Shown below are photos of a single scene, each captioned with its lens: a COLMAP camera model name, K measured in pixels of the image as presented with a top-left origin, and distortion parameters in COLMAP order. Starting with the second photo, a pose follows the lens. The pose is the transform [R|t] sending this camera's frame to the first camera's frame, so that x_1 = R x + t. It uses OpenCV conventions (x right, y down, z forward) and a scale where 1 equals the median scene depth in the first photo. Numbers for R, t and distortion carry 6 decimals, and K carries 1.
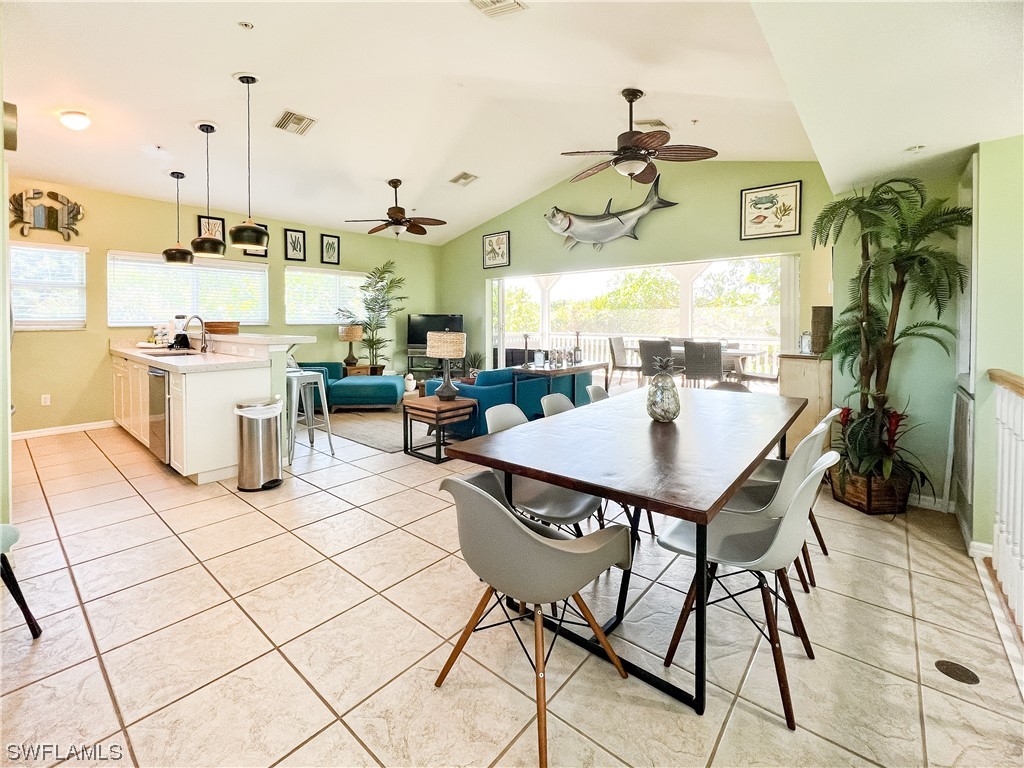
lens RADIAL K [[448.2, 0, 491.5], [0, 448.2, 326.6], [0, 0, 1]] dist [-0.002432, -0.000412]
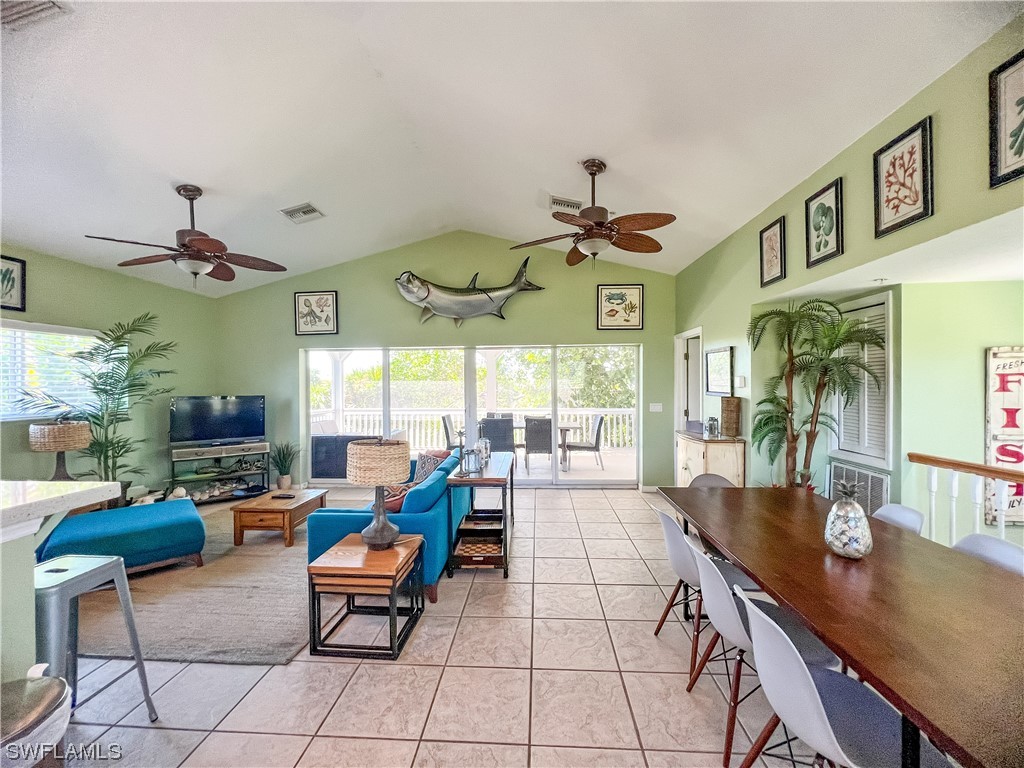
lens RADIAL K [[411.4, 0, 512.0], [0, 411.4, 384.0], [0, 0, 1]] dist [-0.000638, 0.000039]
pose [[0.786578, -0.005931, 0.617462, -0.252880], [0.014809, 0.999847, -0.009260, -0.050492], [-0.617313, 0.016428, 0.786546, 0.328661]]
